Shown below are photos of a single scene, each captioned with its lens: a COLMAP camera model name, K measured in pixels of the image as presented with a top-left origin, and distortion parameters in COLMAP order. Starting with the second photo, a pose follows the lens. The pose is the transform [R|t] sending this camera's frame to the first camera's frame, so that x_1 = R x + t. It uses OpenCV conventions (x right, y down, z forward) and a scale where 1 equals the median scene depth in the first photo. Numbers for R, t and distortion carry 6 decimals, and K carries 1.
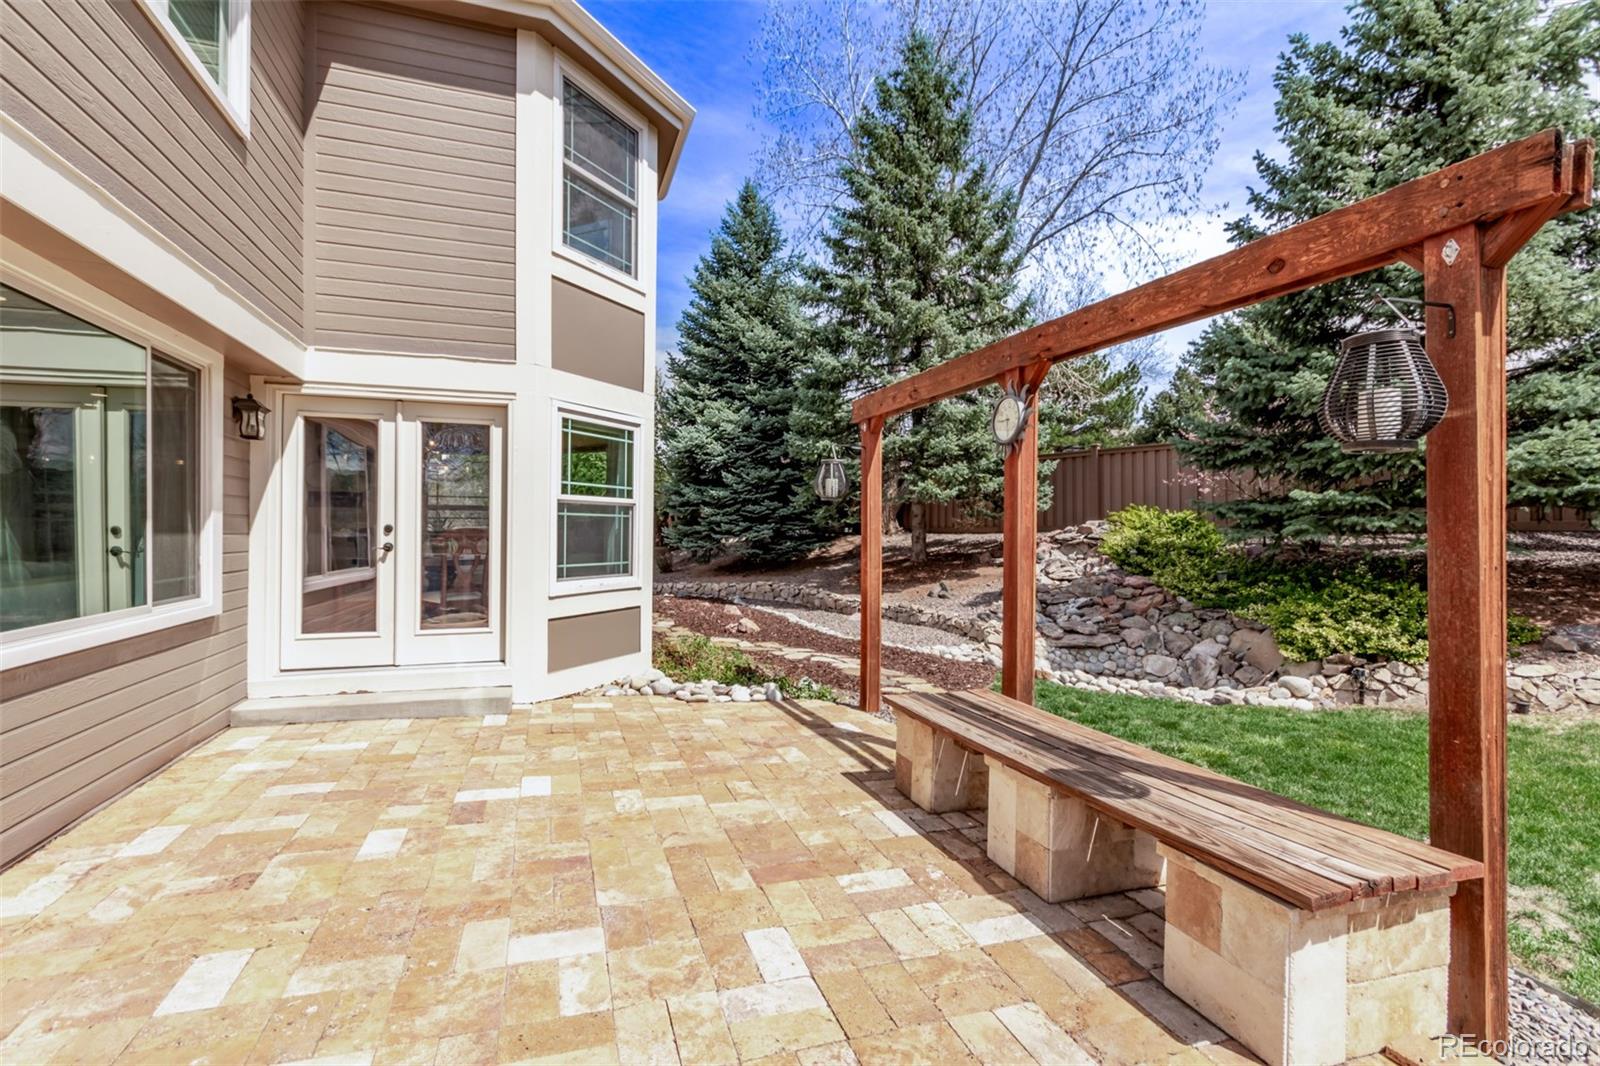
lens RADIAL K [[746.2, 0, 798.8], [0, 746.2, 528.2], [0, 0, 1]] dist [0.003643, 0.000047]
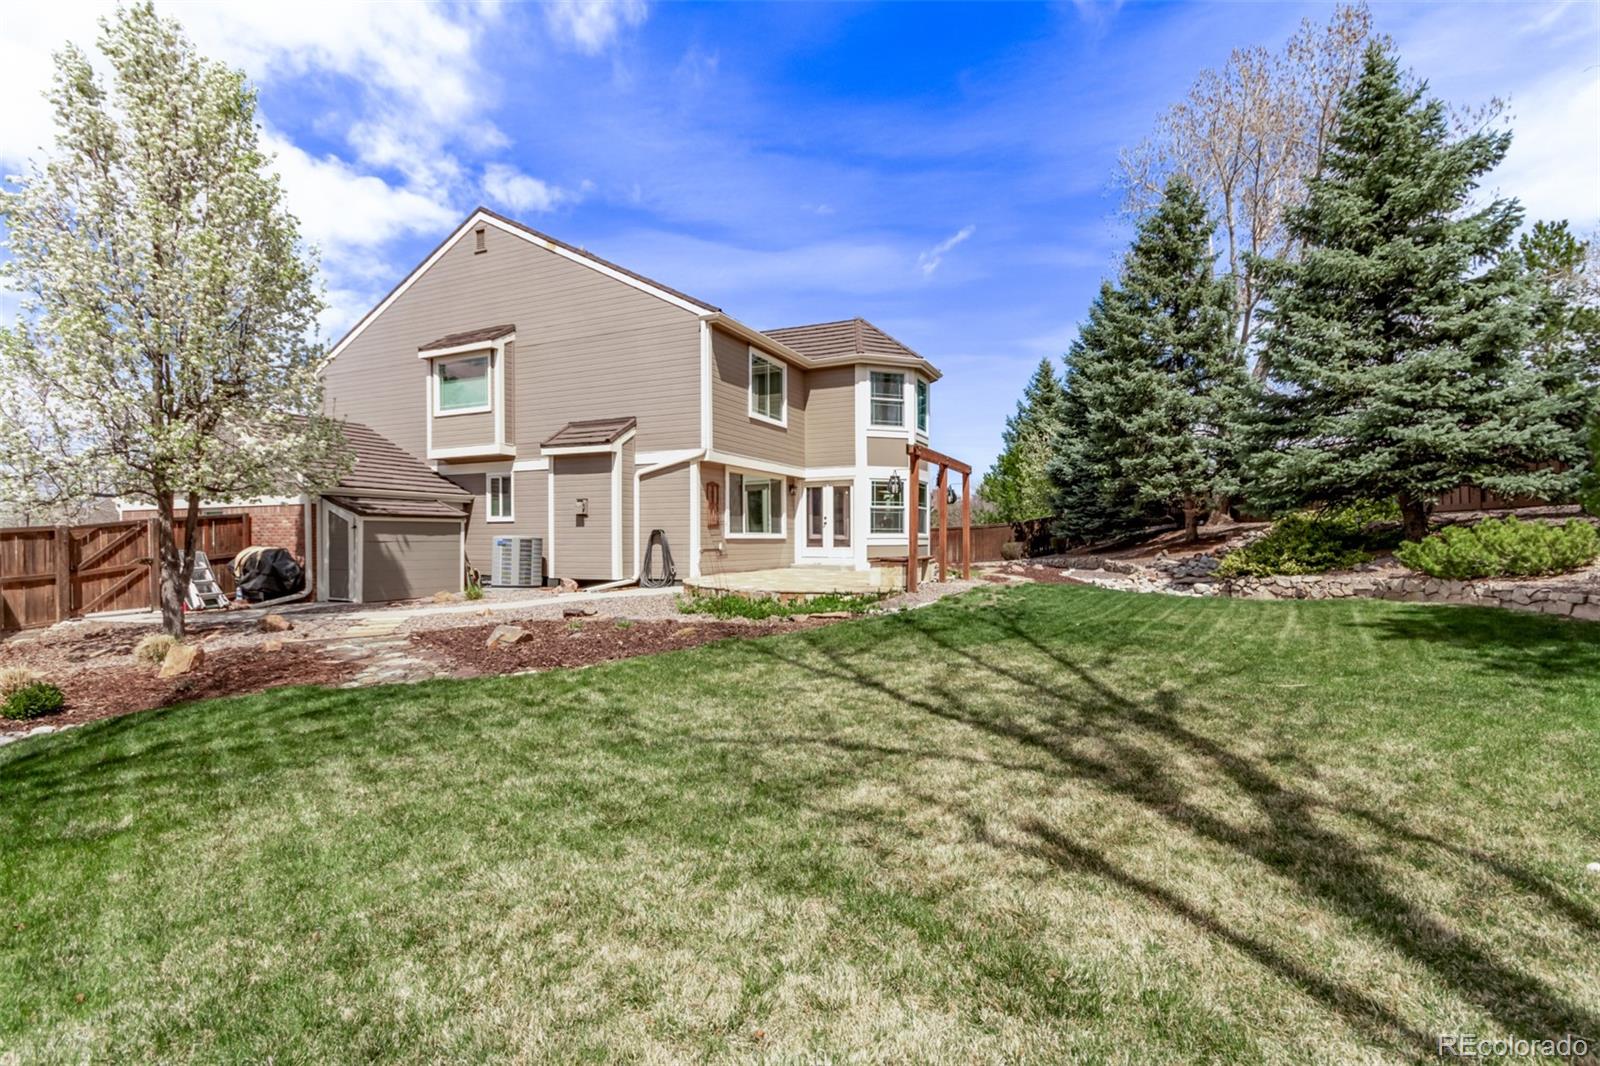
lens RADIAL K [[746.2, 0, 799.3], [0, 746.2, 536.0], [0, 0, 1]] dist [0.003643, 0.000047]
pose [[0.705449, -0.013027, -0.708641, 1.698454], [0.009757, 0.999915, -0.008669, 0.108238], [0.708694, -0.000799, 0.705516, -1.431004]]
